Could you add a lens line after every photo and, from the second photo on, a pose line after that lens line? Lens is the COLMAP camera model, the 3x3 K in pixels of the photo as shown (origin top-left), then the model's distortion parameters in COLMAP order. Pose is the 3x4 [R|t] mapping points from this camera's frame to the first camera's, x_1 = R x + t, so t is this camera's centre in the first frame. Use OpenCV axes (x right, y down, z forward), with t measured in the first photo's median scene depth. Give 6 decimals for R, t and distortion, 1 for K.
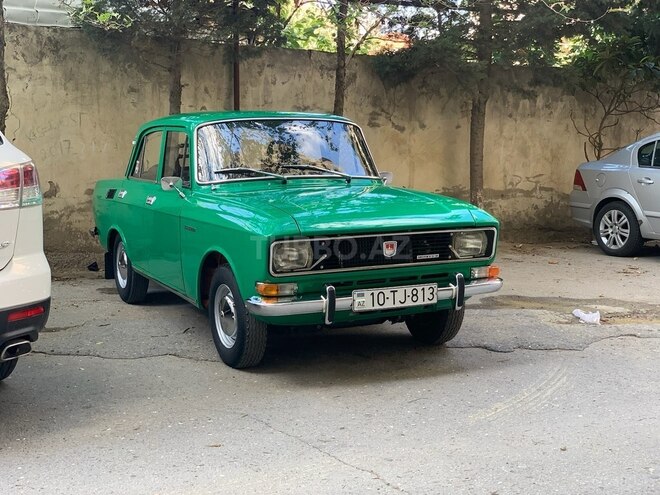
lens RADIAL K [[987.7, 0, 330.0], [0, 987.7, 247.5], [0, 0, 1]] dist [-0.021870, -0.058095]
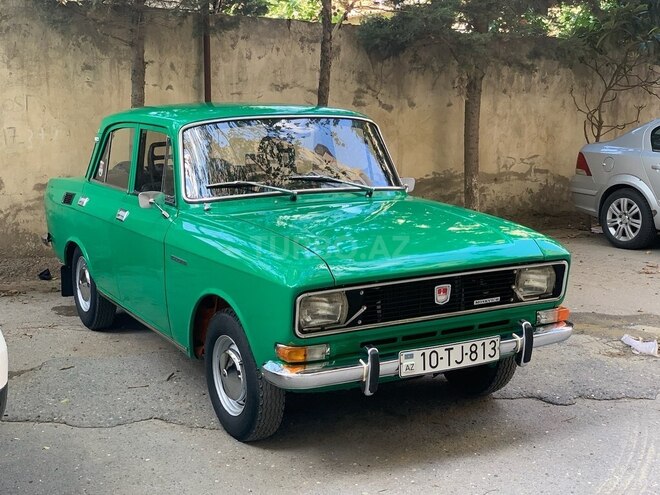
lens RADIAL K [[987.7, 0, 330.0], [0, 987.7, 247.5], [0, 0, 1]] dist [-0.021870, -0.058095]
pose [[0.998182, -0.008989, 0.059591, -0.052569], [0.006363, 0.999006, 0.044121, -0.049629], [-0.059928, -0.043662, 0.997247, 0.156635]]
